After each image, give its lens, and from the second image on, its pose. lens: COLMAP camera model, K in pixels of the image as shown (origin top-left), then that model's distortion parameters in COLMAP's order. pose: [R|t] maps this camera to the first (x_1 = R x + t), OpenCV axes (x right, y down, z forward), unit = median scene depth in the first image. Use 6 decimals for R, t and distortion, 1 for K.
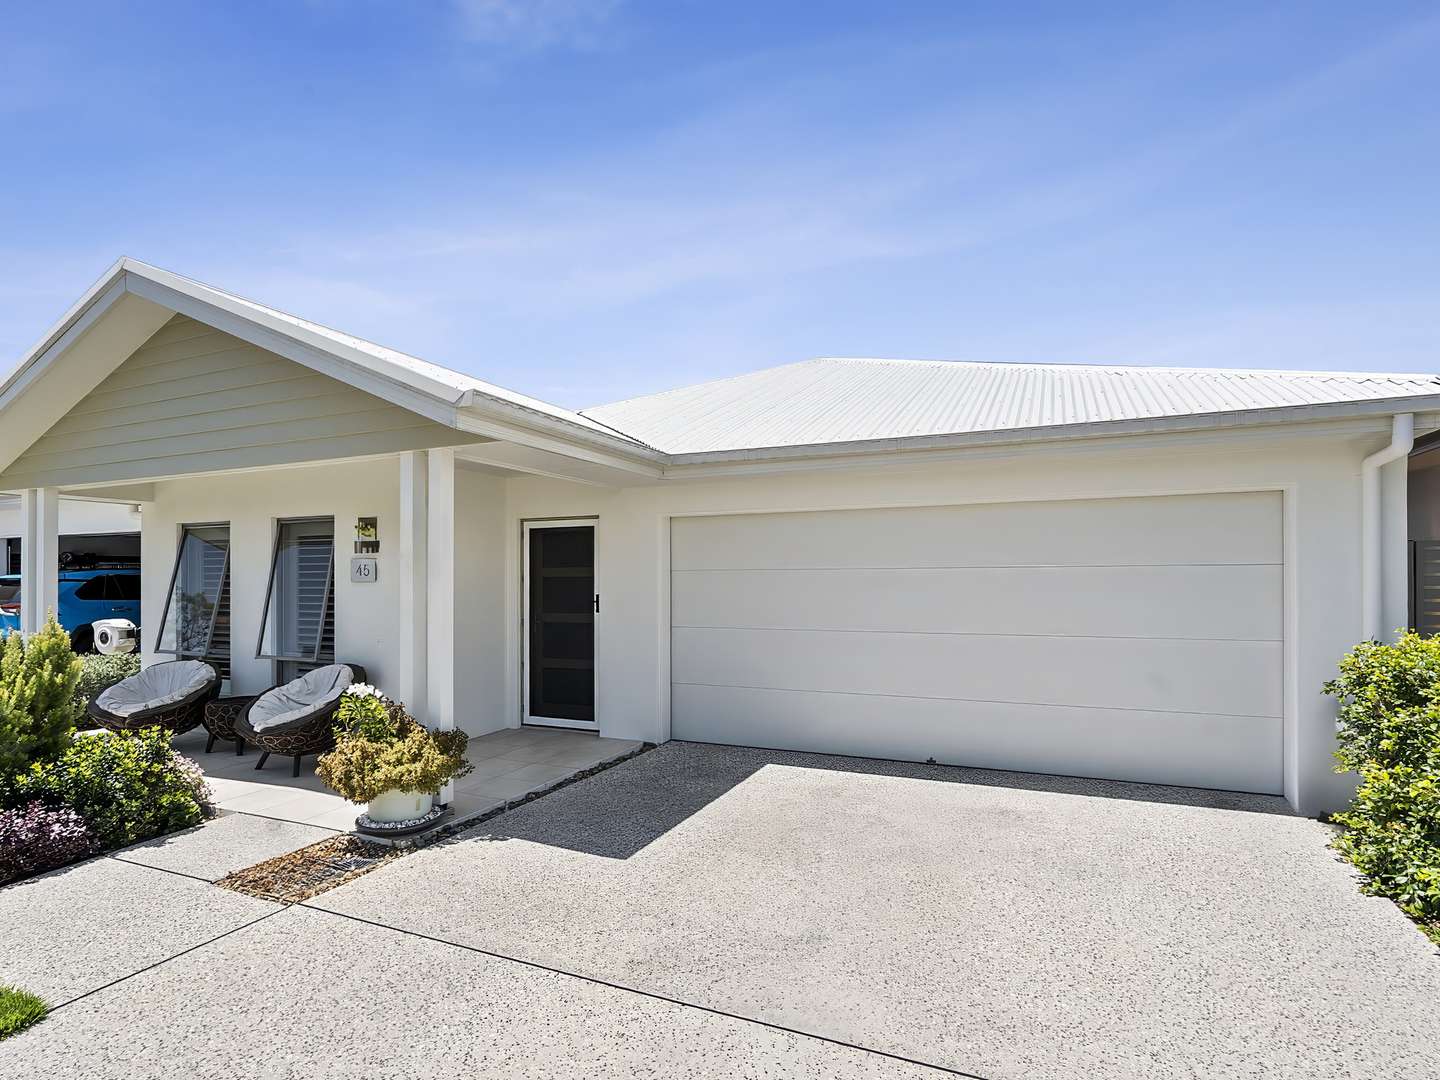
lens RADIAL K [[708.1, 0, 714.6], [0, 708.1, 547.8], [0, 0, 1]] dist [-0.001251, 0.000178]
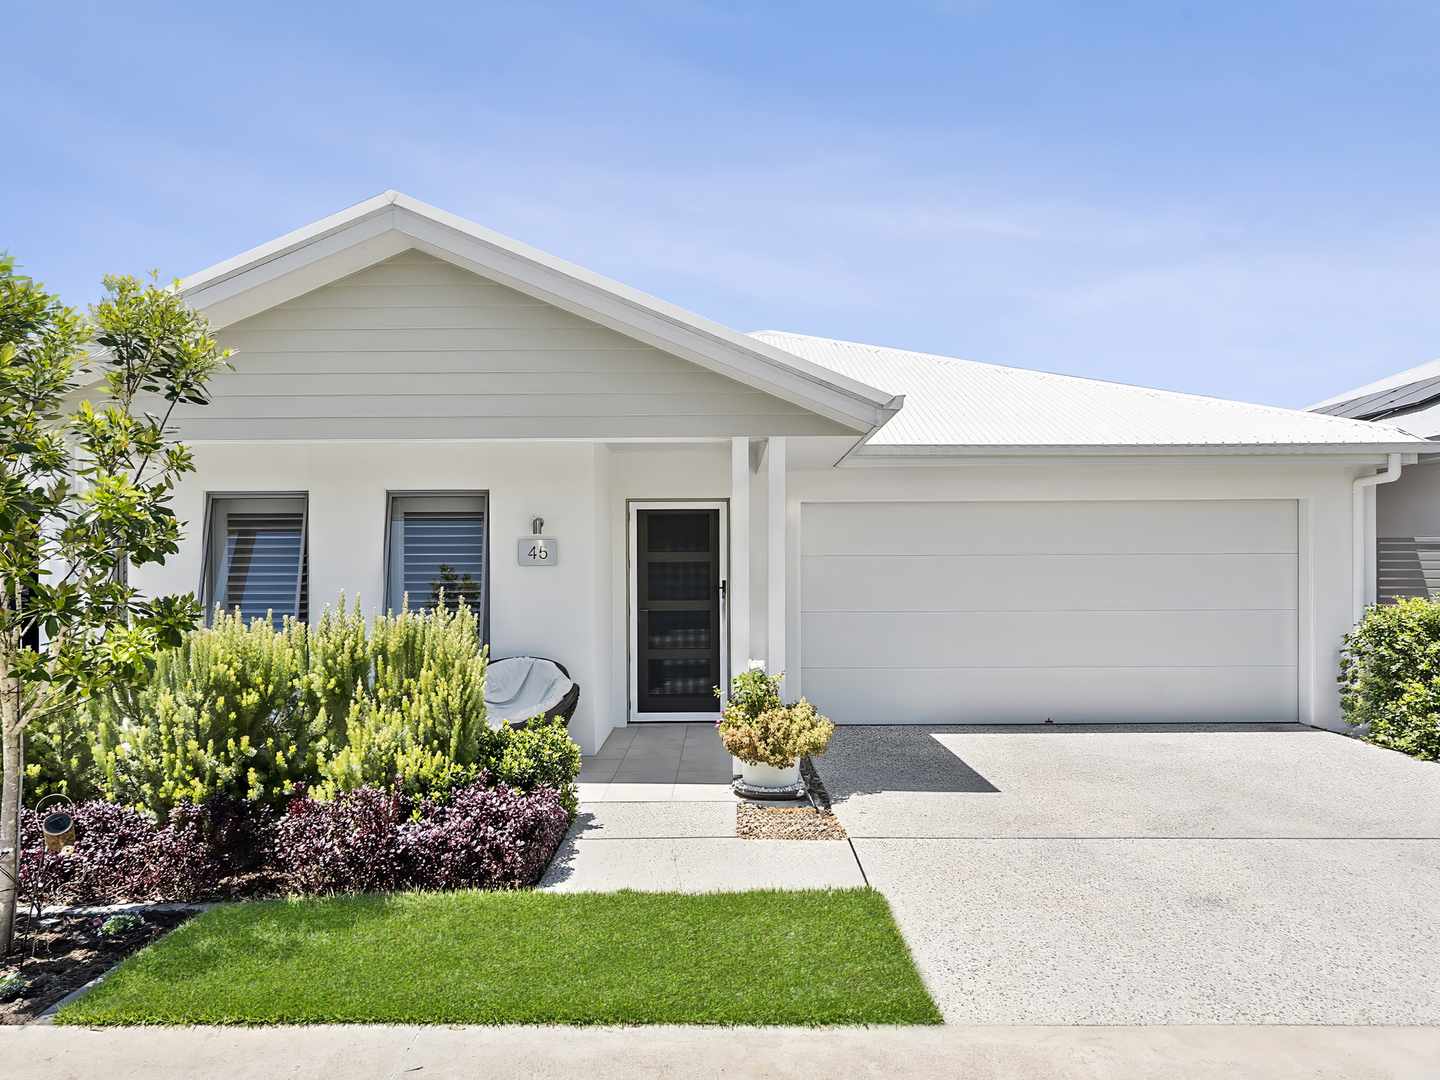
lens RADIAL K [[900.1, 0, 720.0], [0, 900.1, 540.0], [0, 0, 1]] dist [-0.000540, 0.000520]
pose [[0.923357, 0.013763, 0.383697, -0.641090], [-0.016165, 0.999865, 0.003037, 0.007332], [-0.383603, -0.009006, 0.923454, -0.128699]]
